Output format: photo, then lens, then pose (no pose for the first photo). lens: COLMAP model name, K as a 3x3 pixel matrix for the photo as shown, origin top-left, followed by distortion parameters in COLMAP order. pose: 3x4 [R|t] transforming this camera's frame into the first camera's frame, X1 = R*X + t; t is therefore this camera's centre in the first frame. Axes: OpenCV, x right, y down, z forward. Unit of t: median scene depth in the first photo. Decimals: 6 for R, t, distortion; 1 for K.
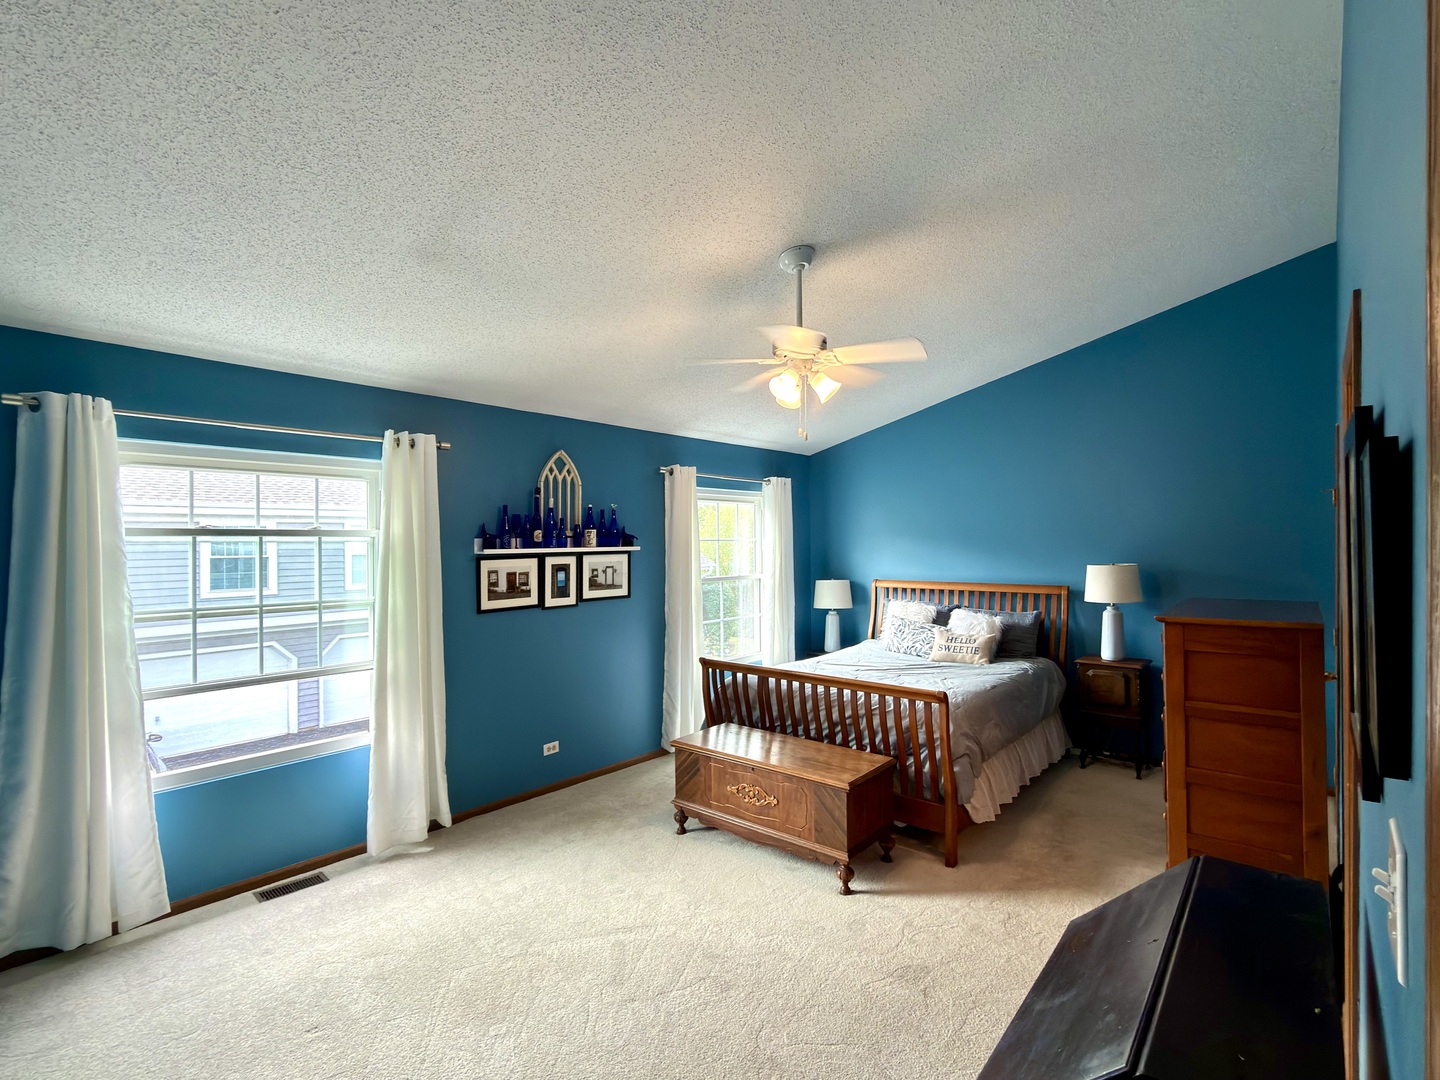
lens RADIAL K [[687.6, 0, 720.0], [0, 687.6, 540.0], [0, 0, 1]] dist [0.000097, 0.000100]
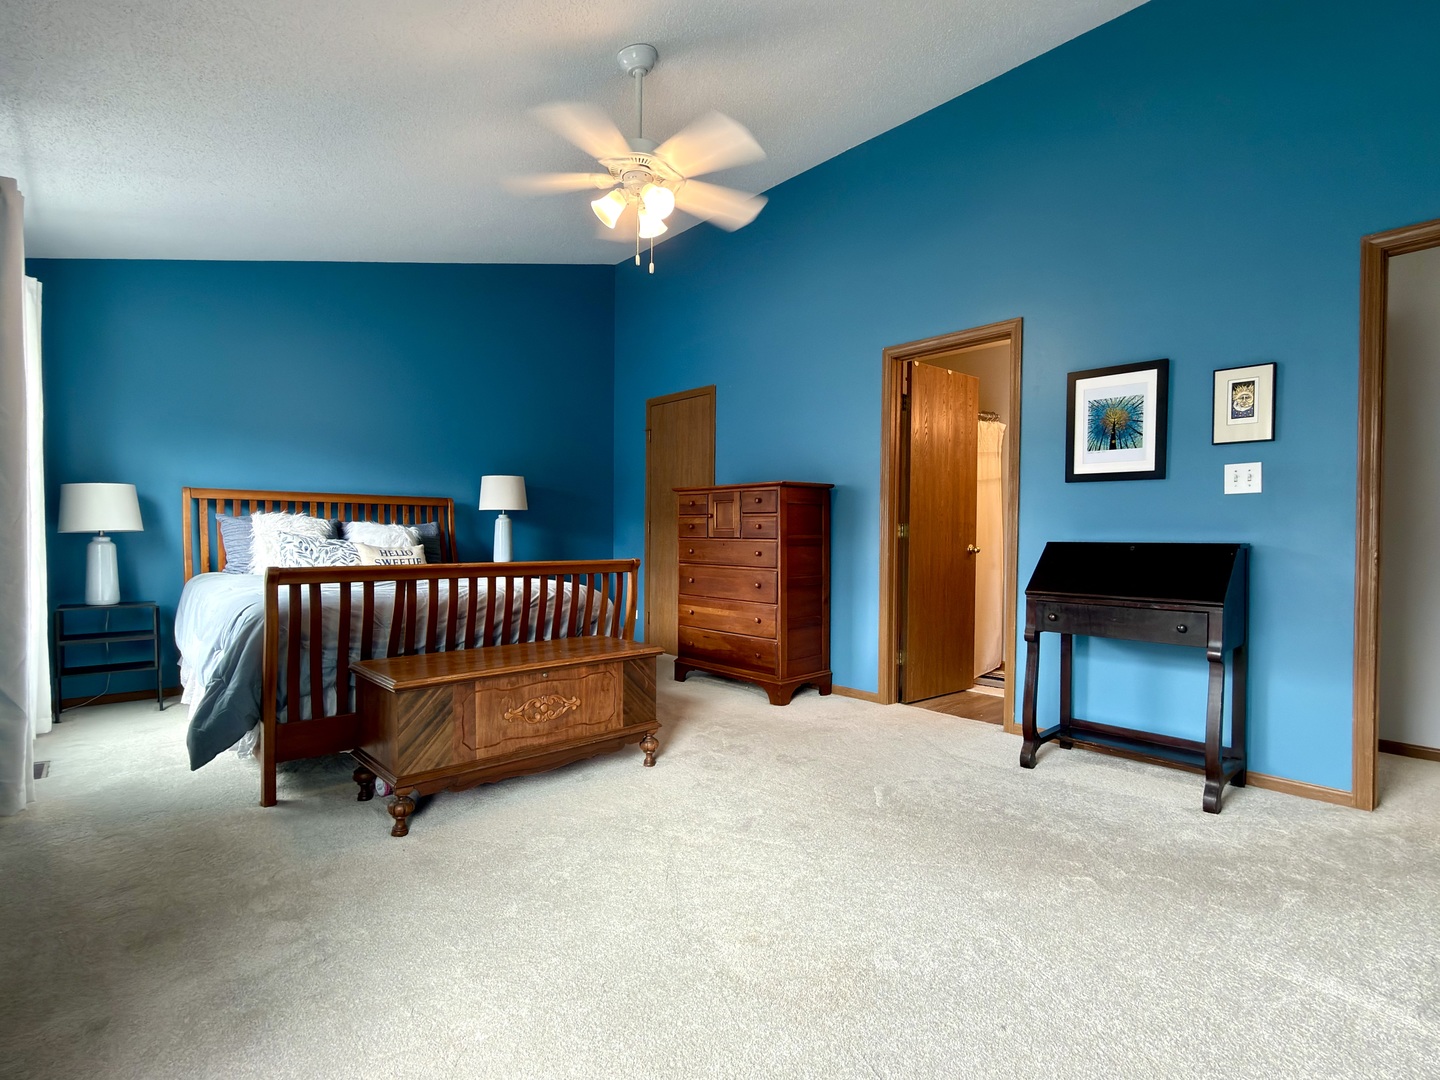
lens RADIAL K [[687.6, 0, 720.0], [0, 687.6, 540.0], [0, 0, 1]] dist [0.000097, 0.000100]
pose [[0.122632, -0.004650, 0.992441, -0.485633], [-0.015214, 0.999863, 0.006565, 0.124980], [-0.992336, -0.015904, 0.122544, 0.510256]]
